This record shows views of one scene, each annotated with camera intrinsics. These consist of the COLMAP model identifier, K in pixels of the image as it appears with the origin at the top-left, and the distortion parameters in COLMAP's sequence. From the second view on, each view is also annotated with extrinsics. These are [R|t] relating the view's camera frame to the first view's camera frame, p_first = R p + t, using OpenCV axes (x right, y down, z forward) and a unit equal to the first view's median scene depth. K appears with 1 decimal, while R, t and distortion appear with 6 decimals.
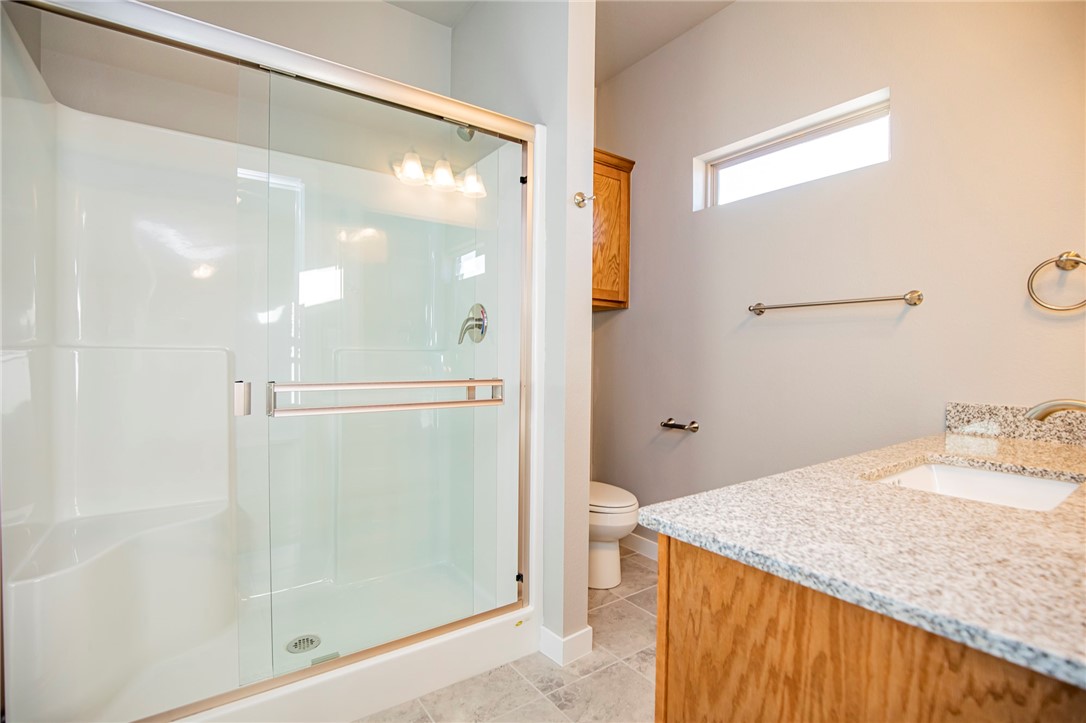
lens RADIAL K [[508.2, 0, 552.3], [0, 508.2, 359.8], [0, 0, 1]] dist [-0.034161, 0.007700]
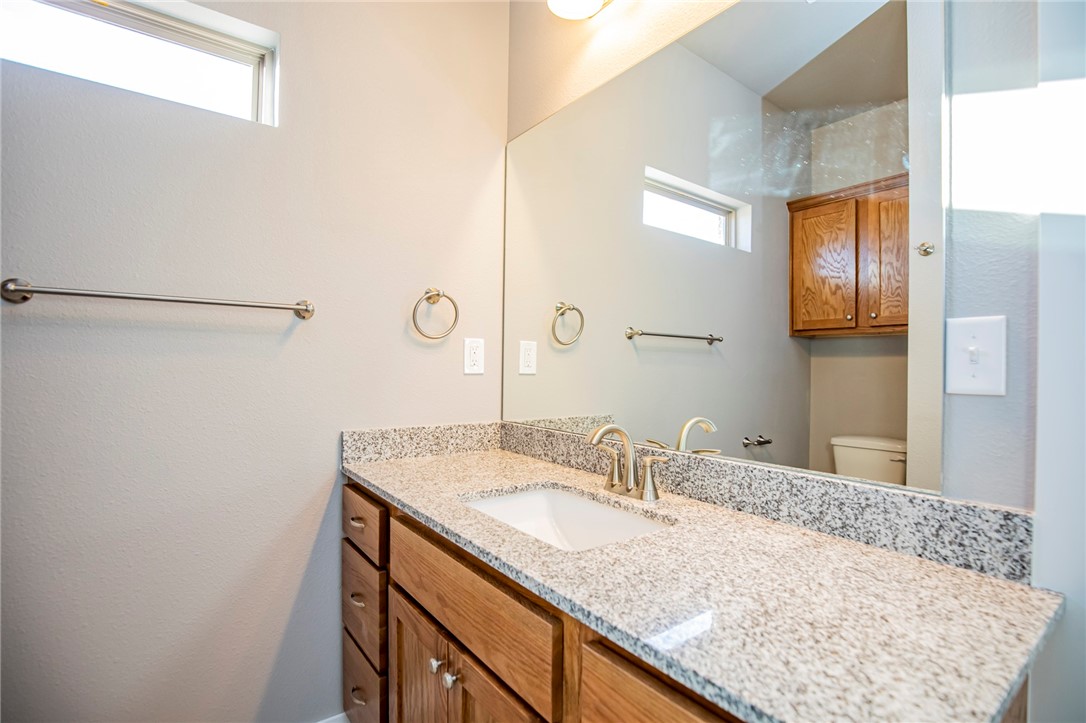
lens RADIAL K [[508.2, 0, 551.0], [0, 508.2, 368.8], [0, 0, 1]] dist [-0.034161, 0.007700]
pose [[-0.023035, -0.017709, 0.999578, -0.143289], [-0.004437, 0.999835, 0.017612, -0.052880], [-0.999725, -0.004030, -0.023109, 0.749009]]
